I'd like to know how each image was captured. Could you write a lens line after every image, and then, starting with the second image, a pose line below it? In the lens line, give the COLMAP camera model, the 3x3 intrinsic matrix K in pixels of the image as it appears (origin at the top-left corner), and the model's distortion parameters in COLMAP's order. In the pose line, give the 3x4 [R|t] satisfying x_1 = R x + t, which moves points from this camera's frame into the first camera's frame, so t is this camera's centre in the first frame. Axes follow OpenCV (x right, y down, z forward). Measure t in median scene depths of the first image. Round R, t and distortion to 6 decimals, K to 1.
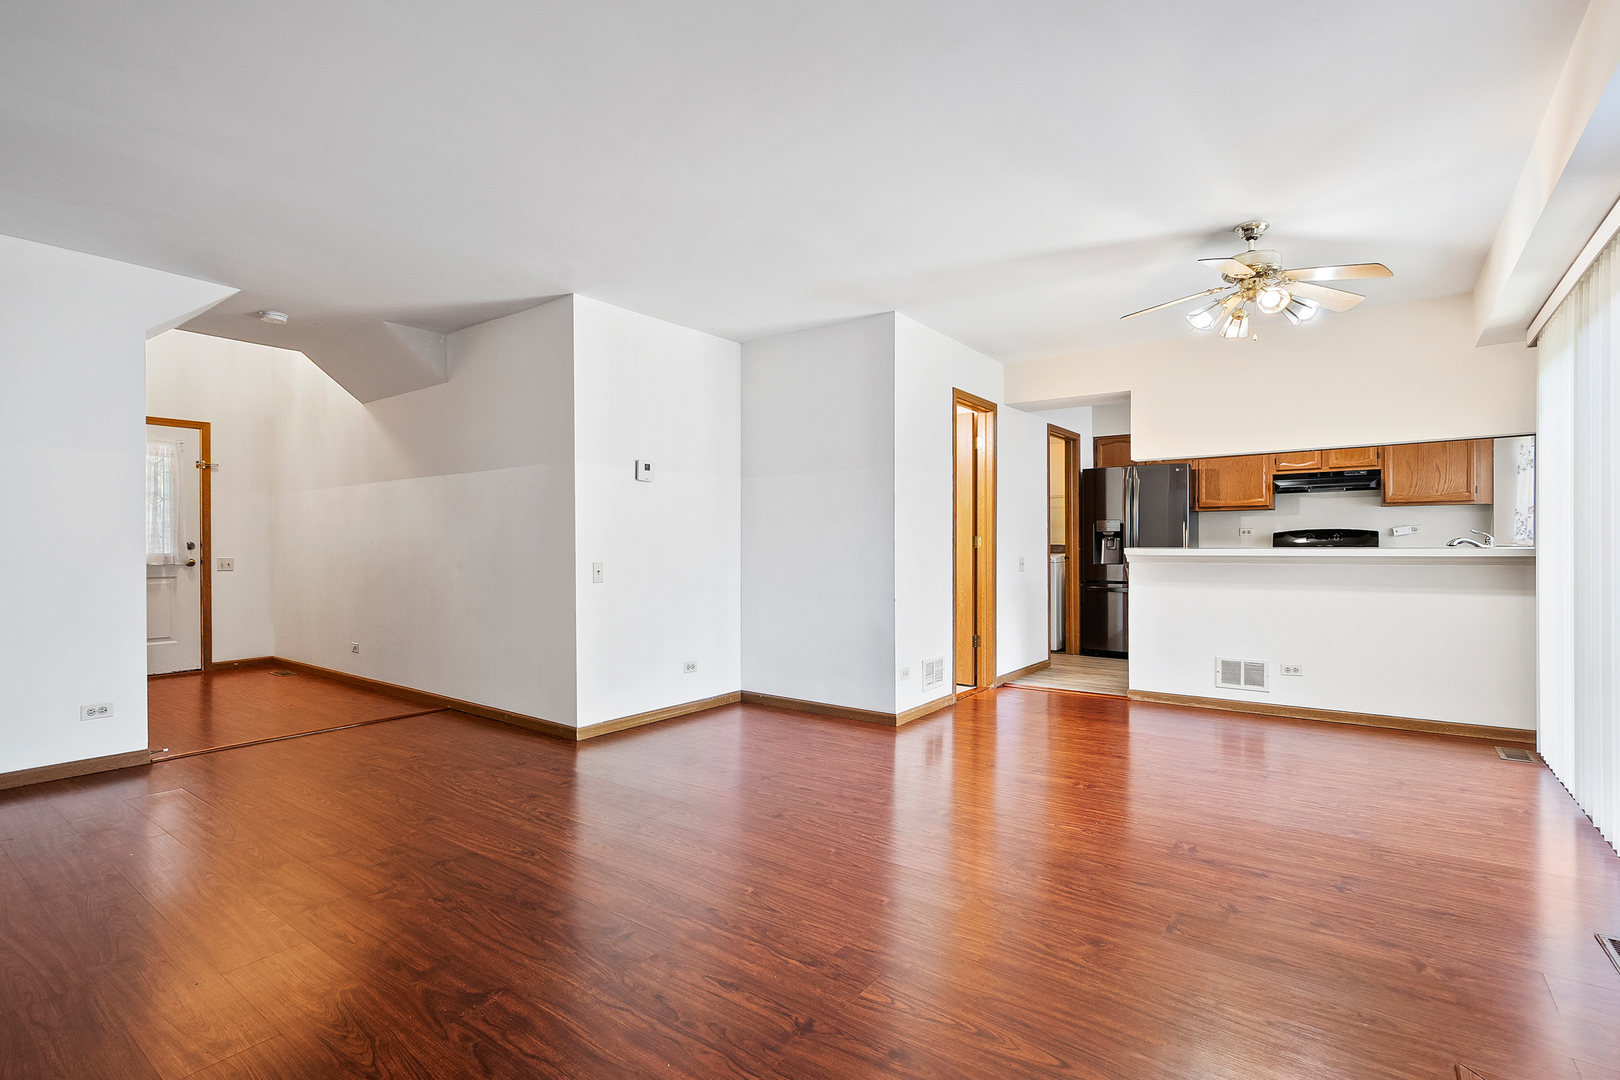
lens RADIAL K [[753.6, 0, 808.7], [0, 753.6, 549.7], [0, 0, 1]] dist [-0.005747, 0.003327]
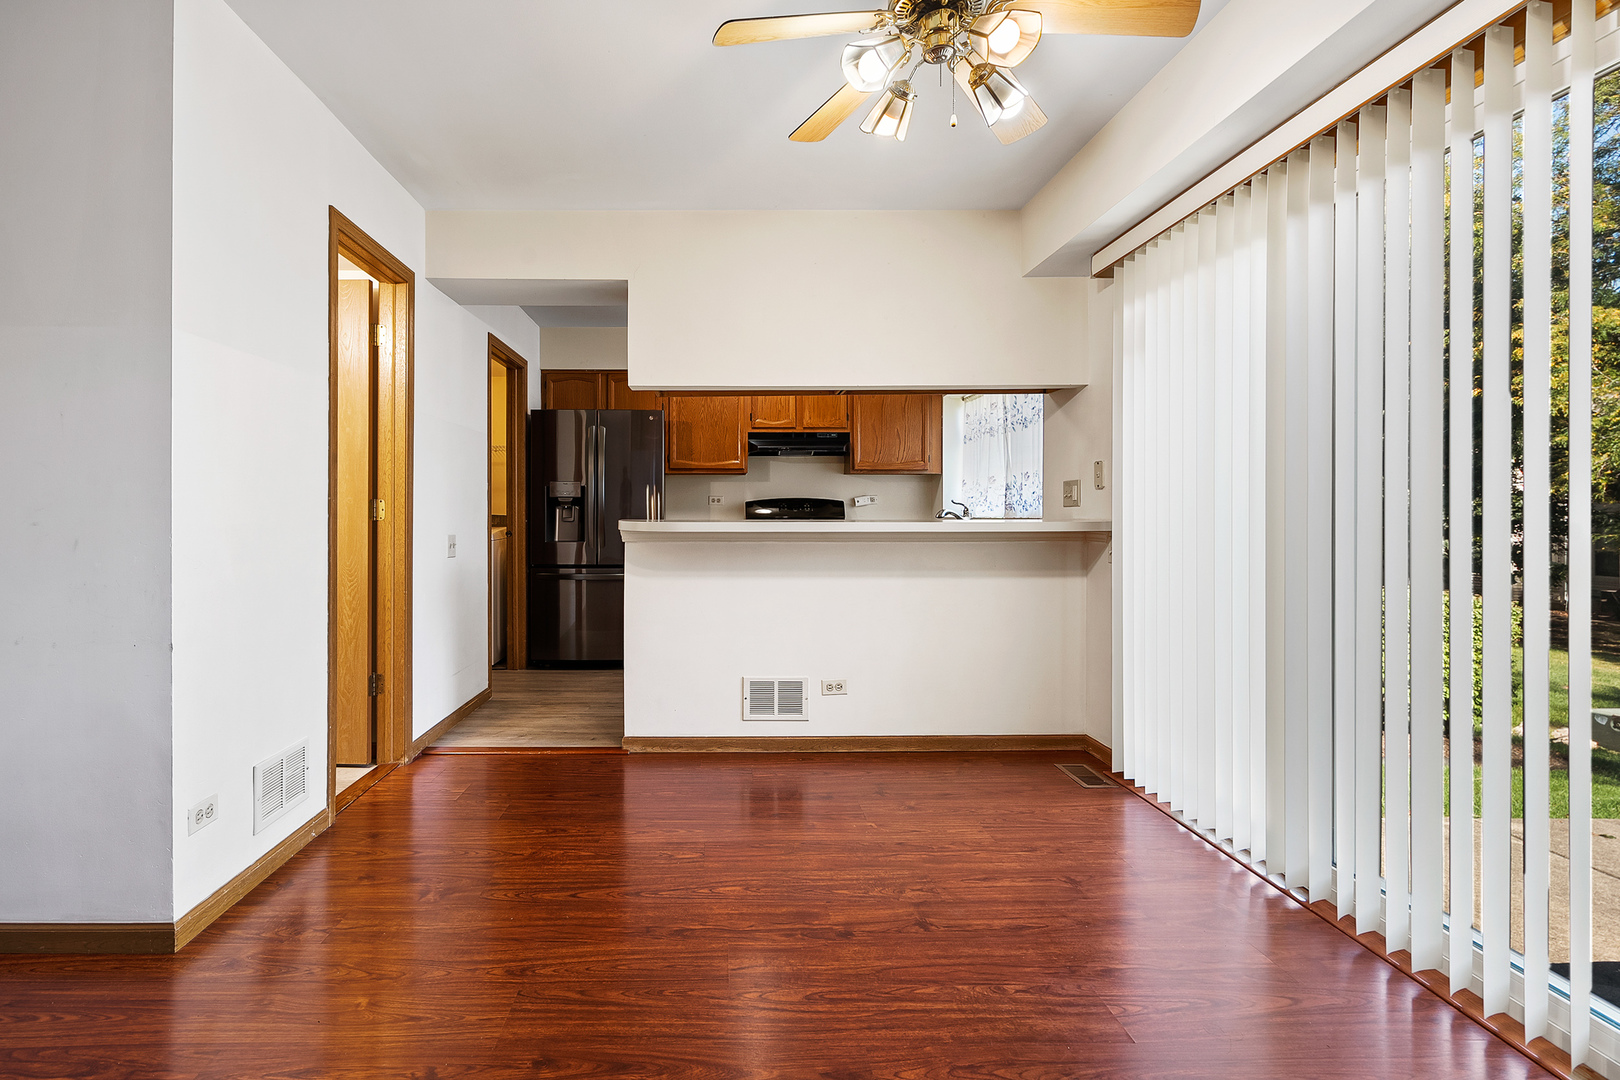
lens RADIAL K [[753.6, 0, 696.8], [0, 753.6, 513.2], [0, 0, 1]] dist [-0.005747, 0.003327]
pose [[0.806748, 0.004665, 0.590877, 0.082785], [0.001563, 0.999948, -0.010029, -0.001543], [-0.590893, 0.009014, 0.806699, 0.400435]]
